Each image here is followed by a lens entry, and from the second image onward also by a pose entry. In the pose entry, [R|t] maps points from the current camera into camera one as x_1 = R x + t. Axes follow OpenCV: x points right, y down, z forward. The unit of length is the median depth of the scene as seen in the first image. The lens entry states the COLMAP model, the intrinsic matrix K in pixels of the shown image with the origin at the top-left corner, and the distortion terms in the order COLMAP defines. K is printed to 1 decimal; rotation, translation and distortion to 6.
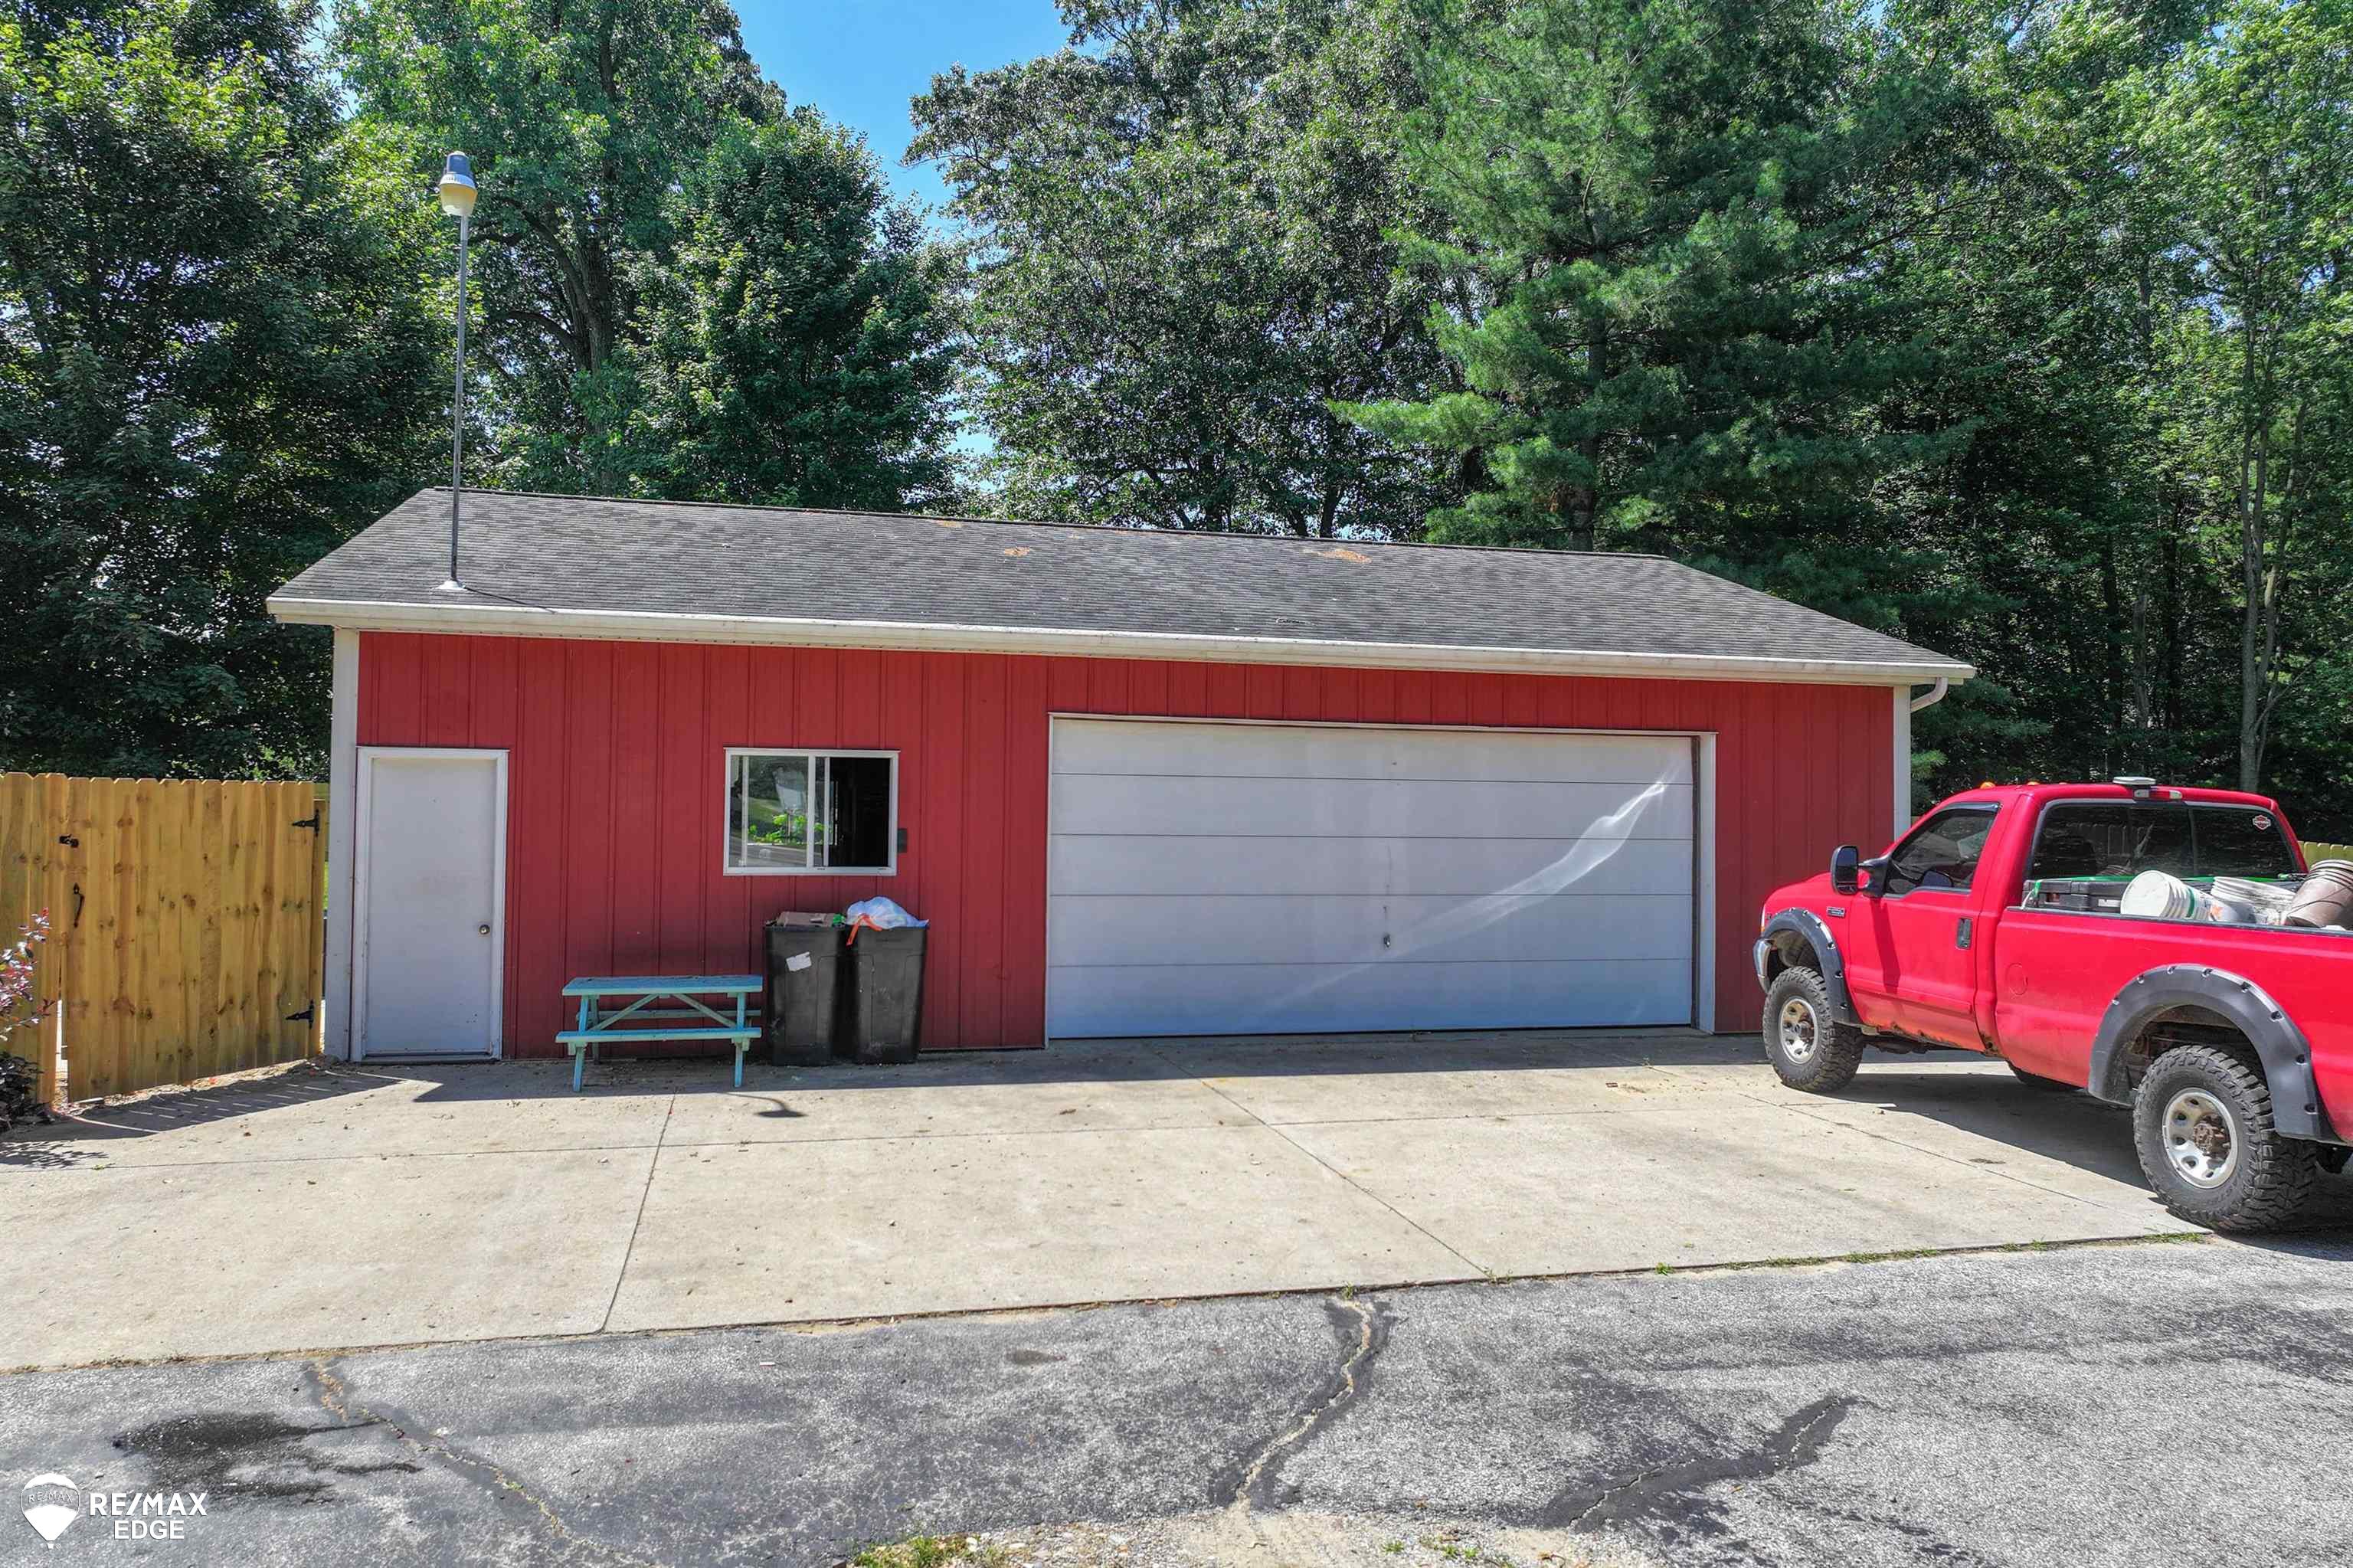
lens RADIAL K [[1631.0, 0, 1176.5], [0, 1631.0, 784.0], [0, 0, 1]] dist [-0.006847, 0.026812]
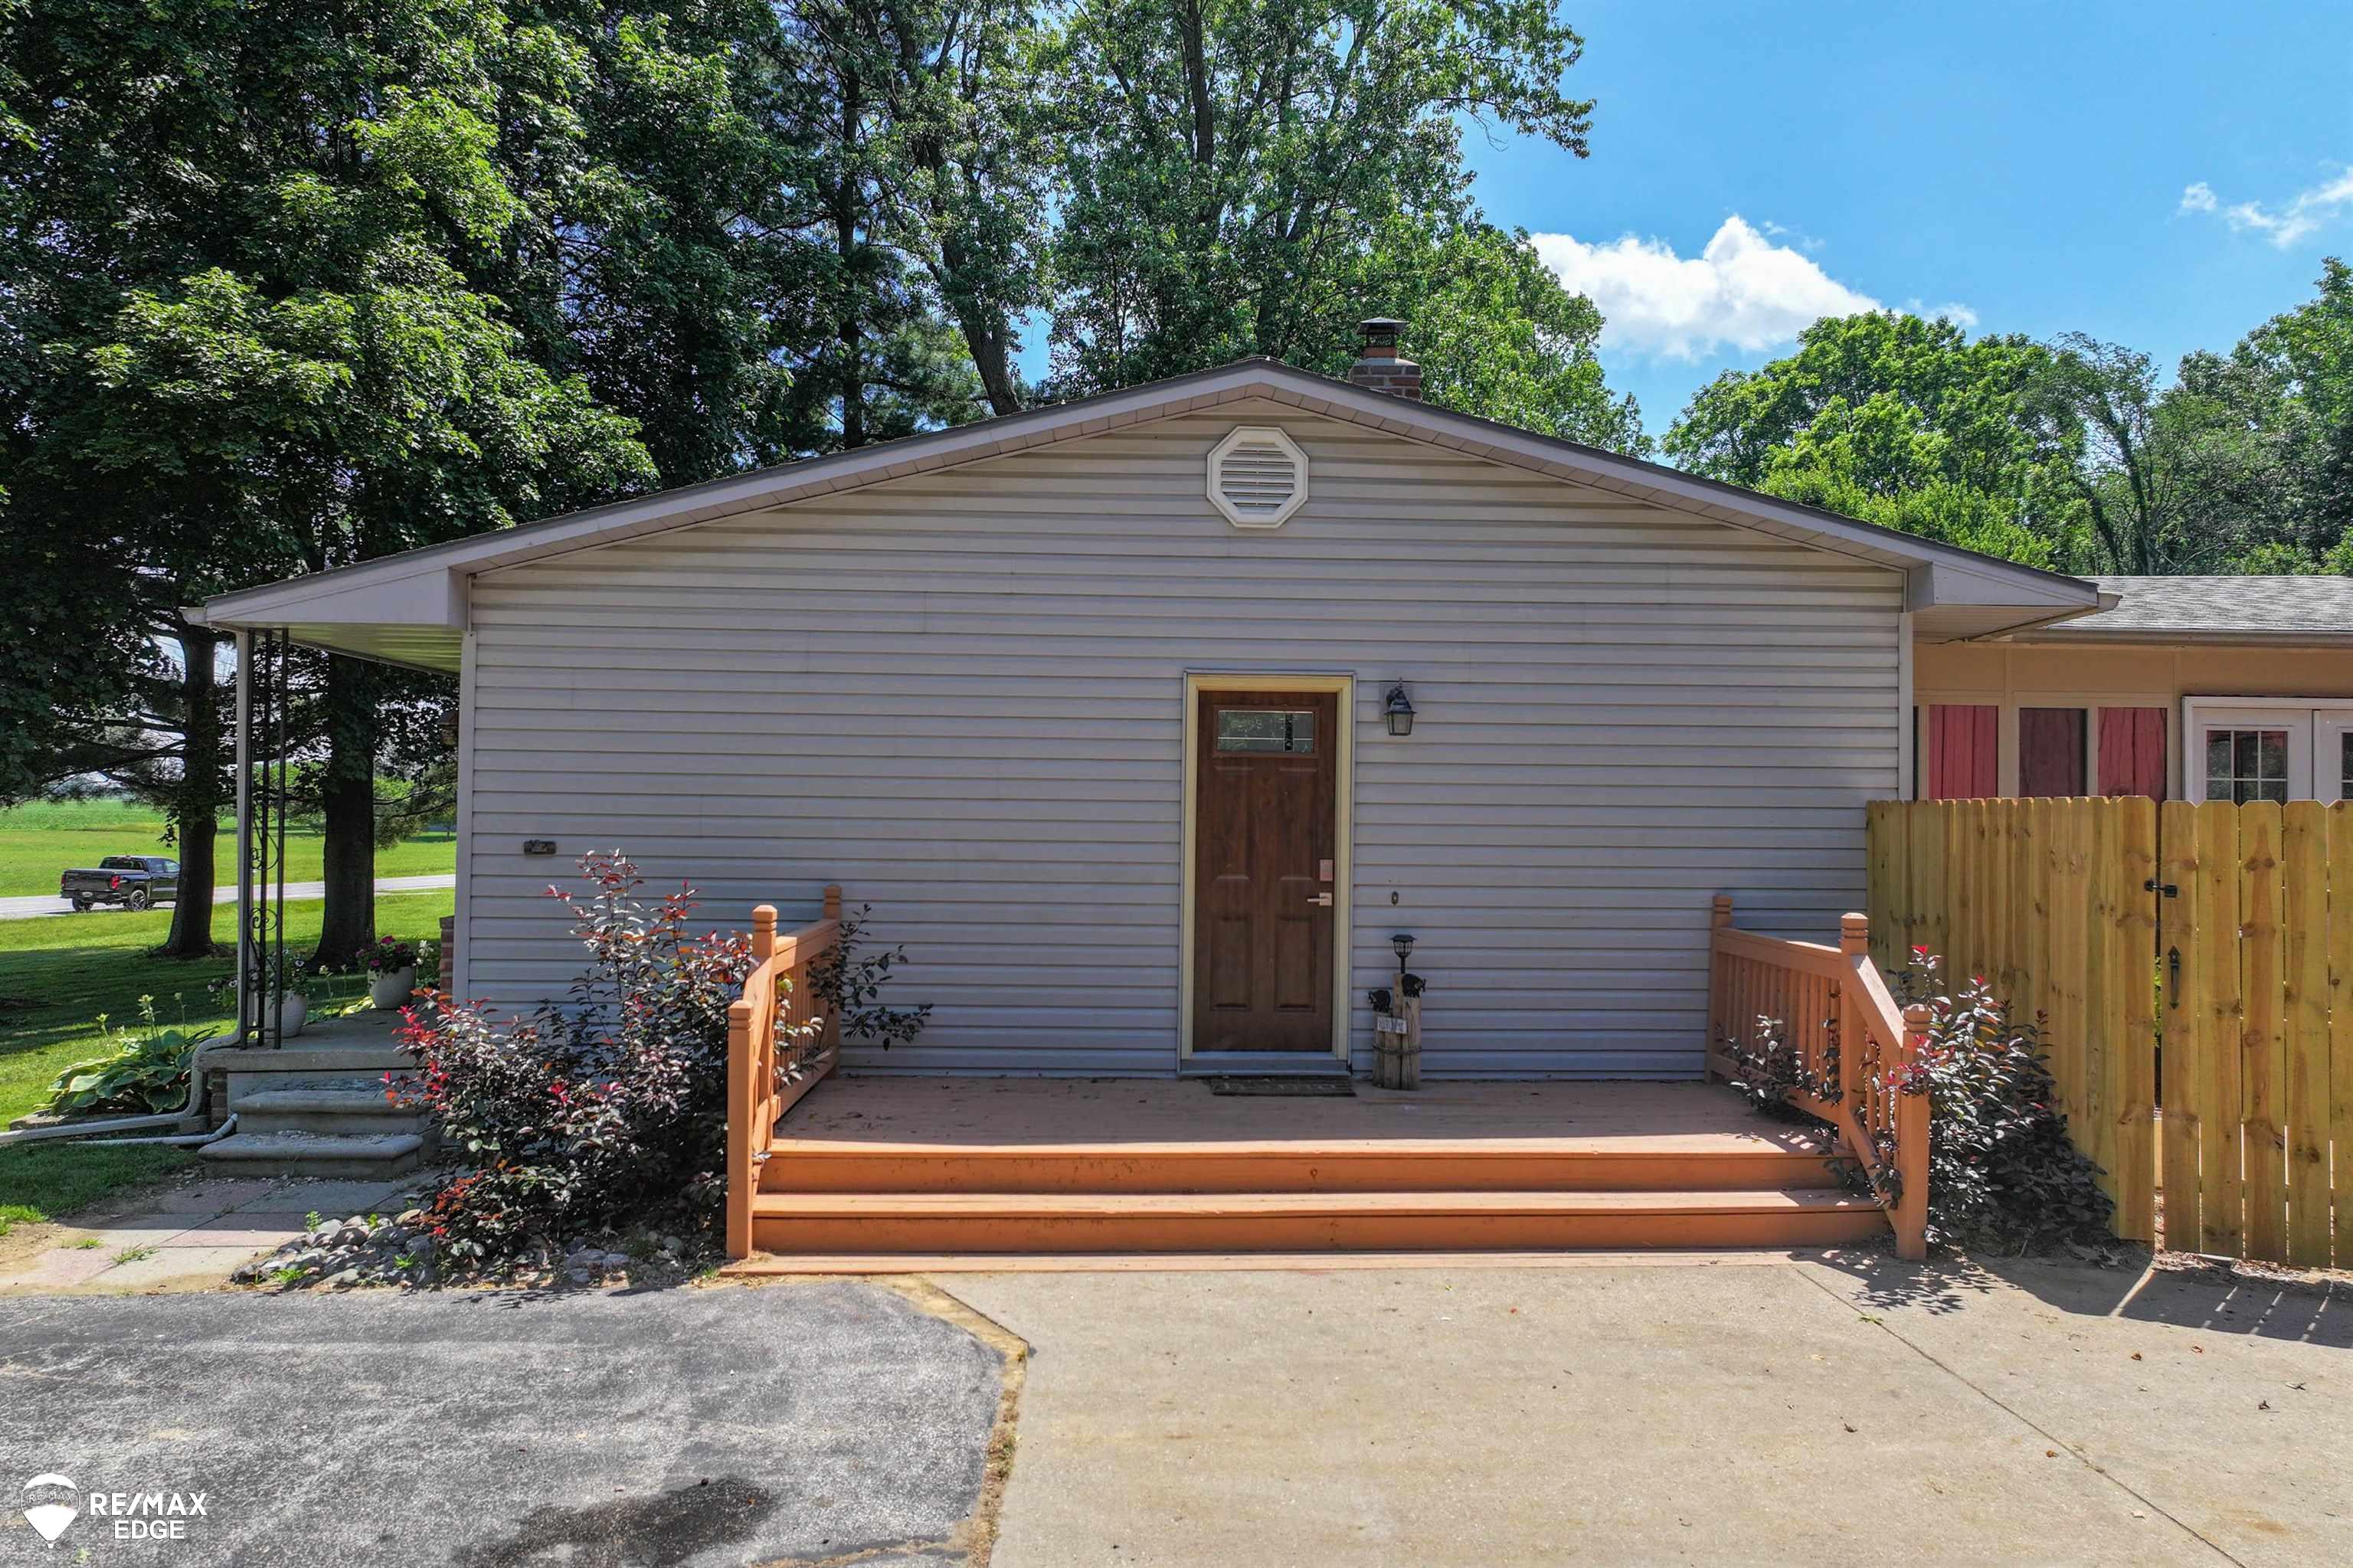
lens RADIAL K [[1631.0, 0, 1176.5], [0, 1631.0, 784.0], [0, 0, 1]] dist [-0.006847, 0.026812]
pose [[-0.208529, -0.031908, -0.977496, 0.082869], [0.008096, 0.999377, -0.034349, 0.006571], [0.977983, -0.015077, -0.208140, 0.468133]]
